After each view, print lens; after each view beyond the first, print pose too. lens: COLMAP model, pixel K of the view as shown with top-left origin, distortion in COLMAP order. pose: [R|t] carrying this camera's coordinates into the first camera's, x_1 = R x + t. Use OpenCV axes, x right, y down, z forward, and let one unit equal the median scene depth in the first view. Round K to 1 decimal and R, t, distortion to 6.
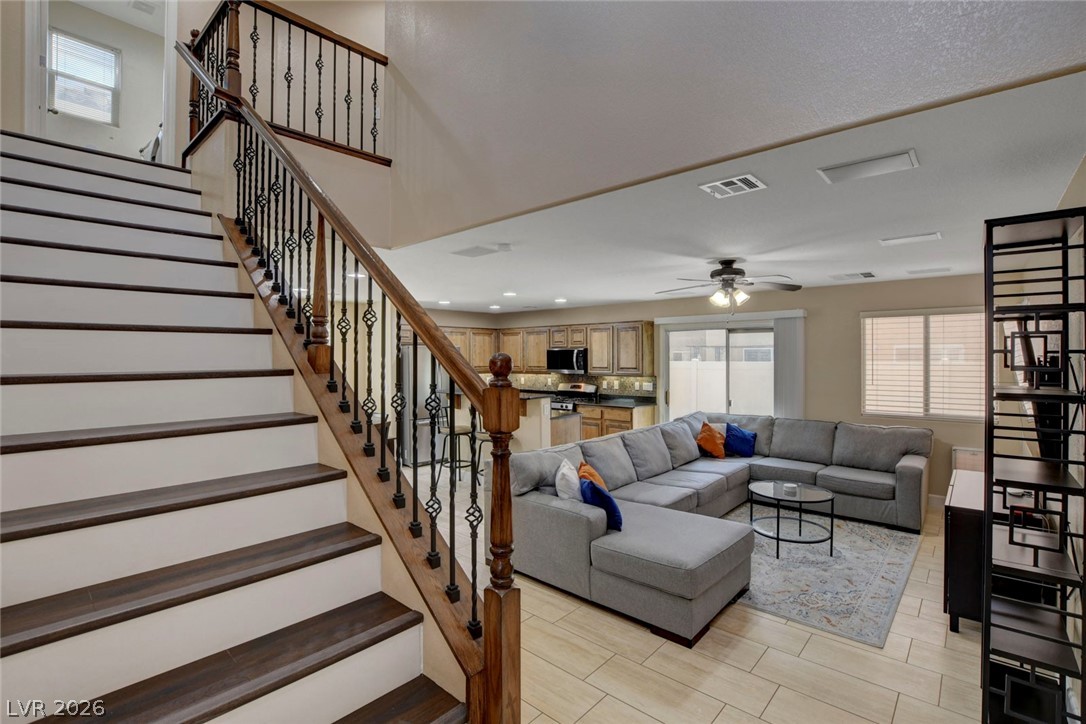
lens RADIAL K [[489.1, 0, 539.3], [0, 489.1, 358.4], [0, 0, 1]] dist [-0.029562, 0.001617]
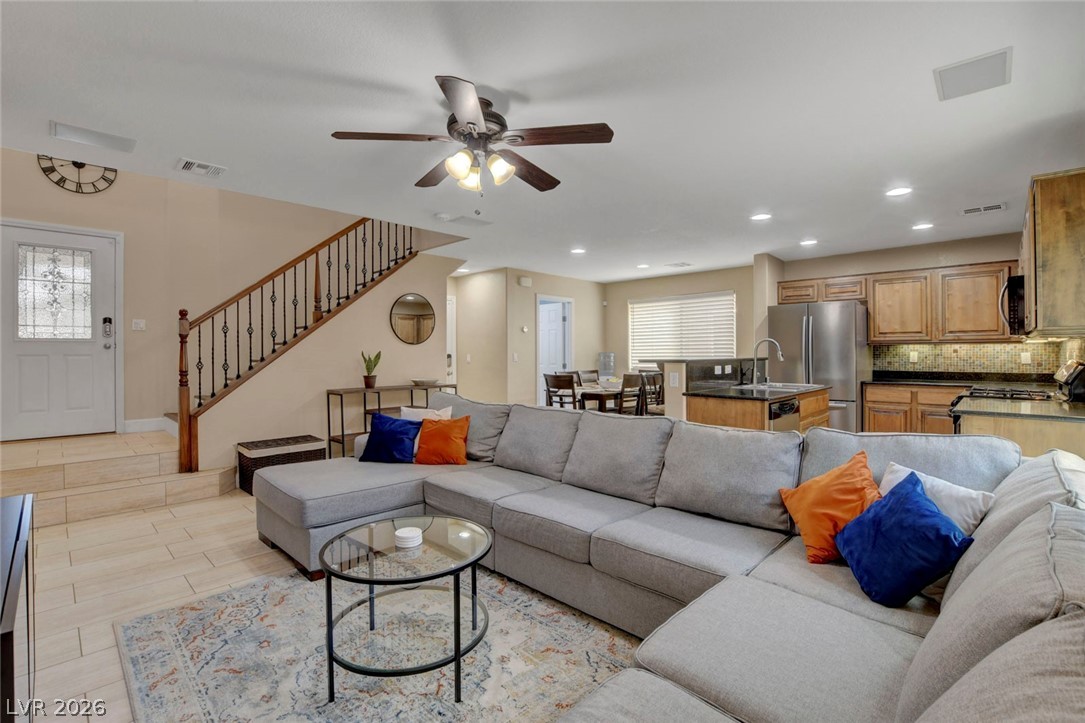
lens RADIAL K [[488.7, 0, 546.3], [0, 488.7, 351.3], [0, 0, 1]] dist [-0.029562, 0.001617]
pose [[-0.017394, 0.002411, -0.999846, 0.793183], [-0.003437, 0.999991, 0.002471, 0.071156], [0.999843, 0.003479, -0.017385, 0.918919]]
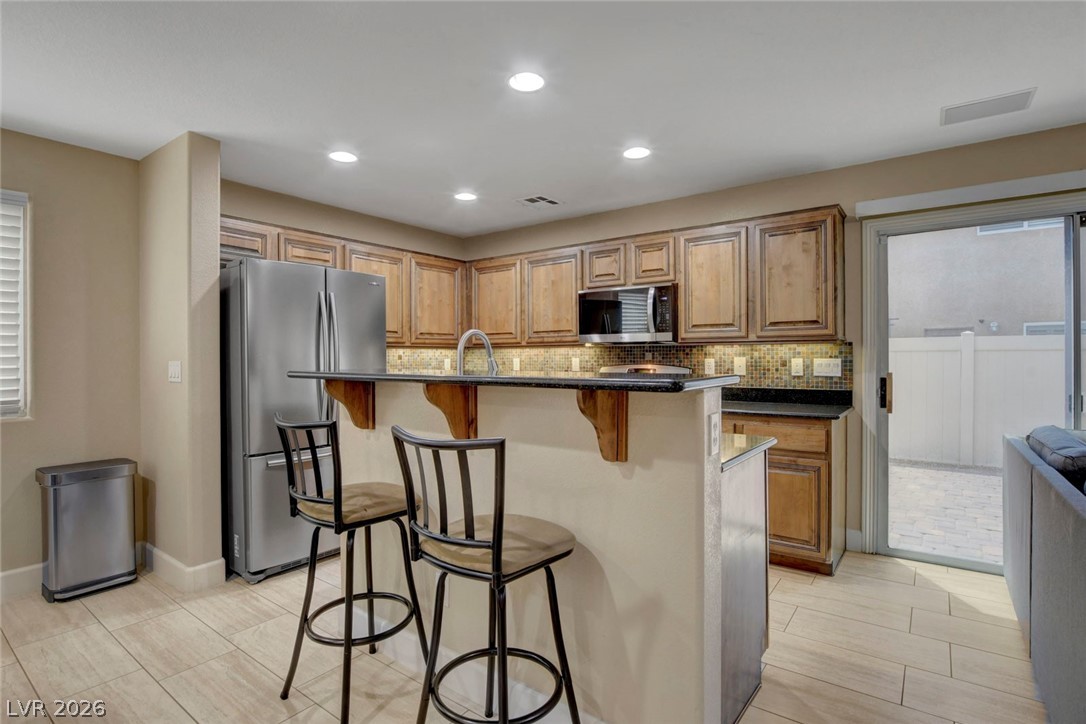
lens RADIAL K [[521.0, 0, 540.7], [0, 521.0, 361.1], [0, 0, 1]] dist [-0.032080, 0.001234]
pose [[0.995711, -0.000345, 0.092520, -0.108326], [0.000103, 0.999997, 0.002626, 0.075444], [-0.092521, -0.002605, 0.995707, 0.838781]]
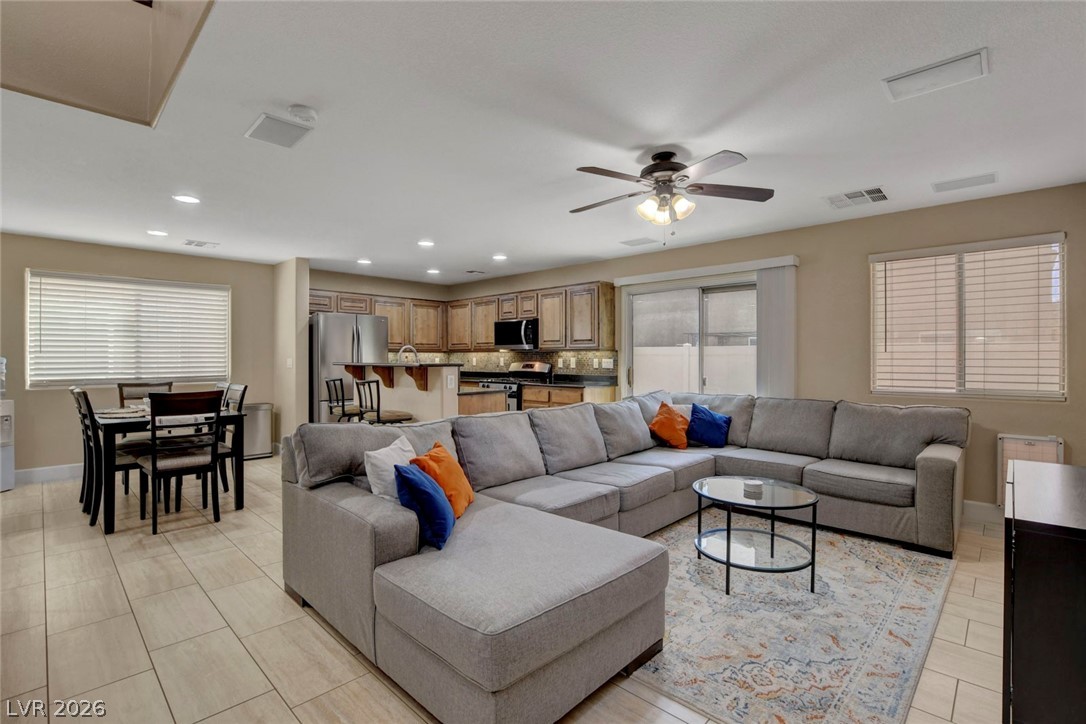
lens RADIAL K [[489.1, 0, 539.1], [0, 489.1, 359.4], [0, 0, 1]] dist [-0.029562, 0.001617]
pose [[0.999357, 0.005915, -0.035378, 0.201206], [-0.005989, 0.999980, -0.001985, 0.078223], [0.035365, 0.002196, 0.999372, 0.261981]]
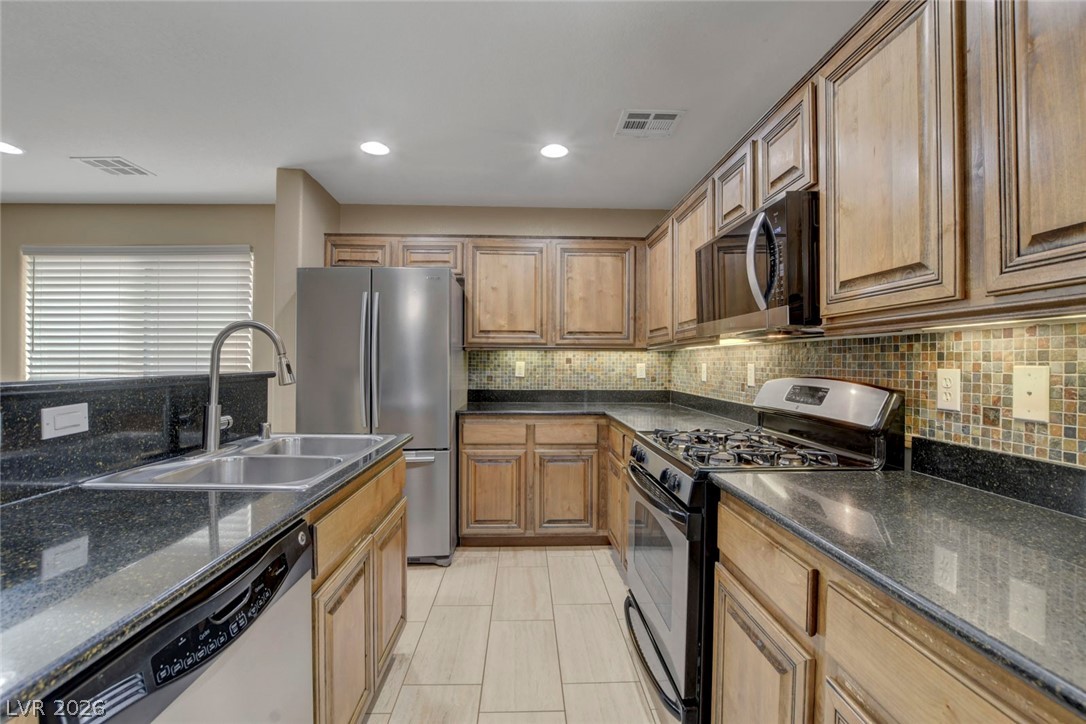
lens RADIAL K [[489.1, 0, 539.4], [0, 489.1, 357.3], [0, 0, 1]] dist [-0.029562, 0.001617]
pose [[0.698424, 0.001327, -0.715683, 0.242618], [-0.013346, 0.999849, -0.011170, 0.073694], [0.715559, 0.017353, 0.698336, 1.230888]]
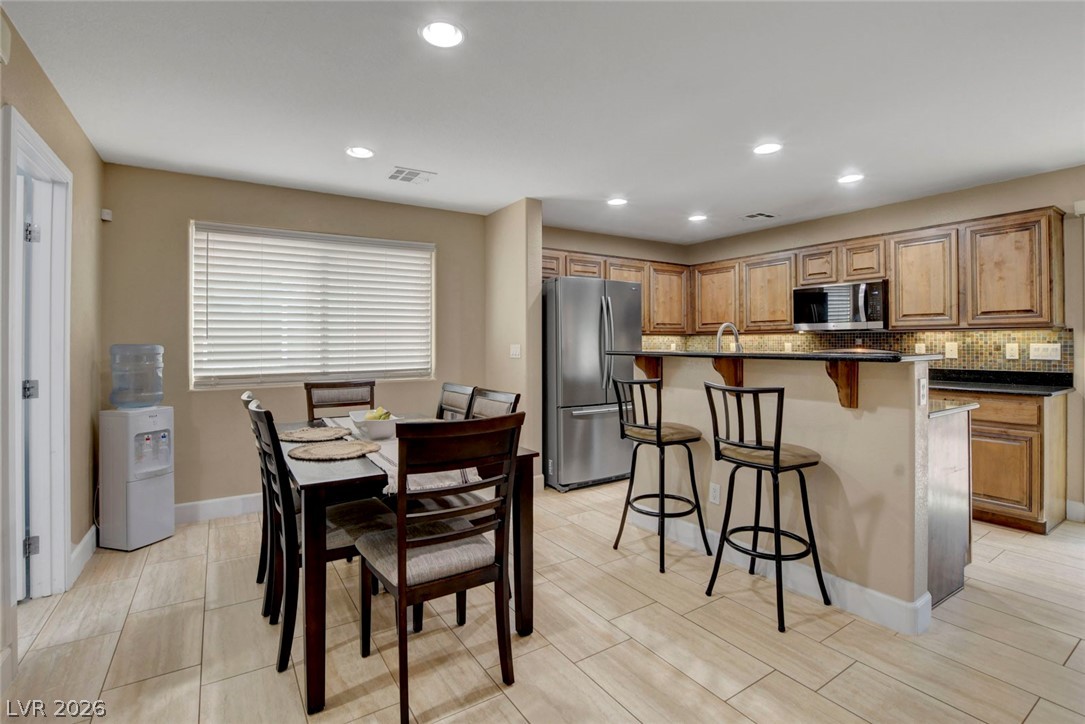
lens RADIAL K [[488.7, 0, 548.1], [0, 488.7, 342.6], [0, 0, 1]] dist [-0.029562, 0.001617]
pose [[0.968117, 0.001343, -0.250493, -0.193736], [-0.002536, 0.999987, -0.004437, 0.077390], [0.250484, 0.004931, 0.968108, 0.637391]]
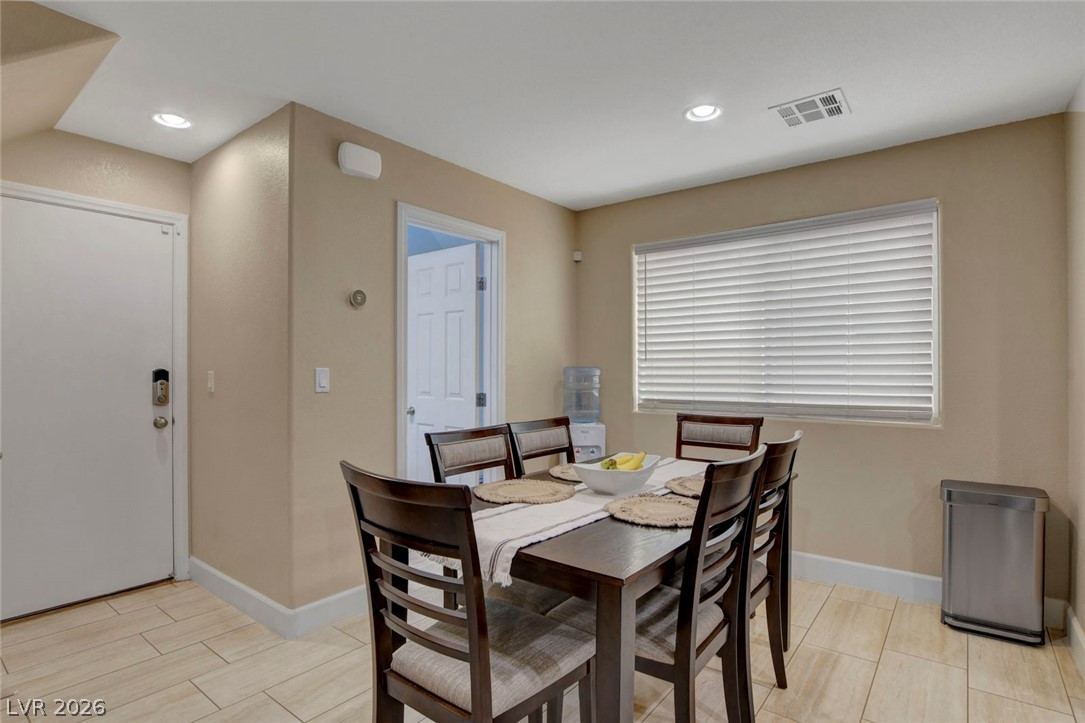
lens RADIAL K [[555.1, 0, 552.1], [0, 555.1, 367.1], [0, 0, 1]] dist [-0.011943, -0.000074]
pose [[0.098813, 0.006746, -0.995083, -0.064808], [-0.006865, 0.999958, 0.006097, 0.074370], [0.995082, 0.006229, 0.098855, 0.971191]]
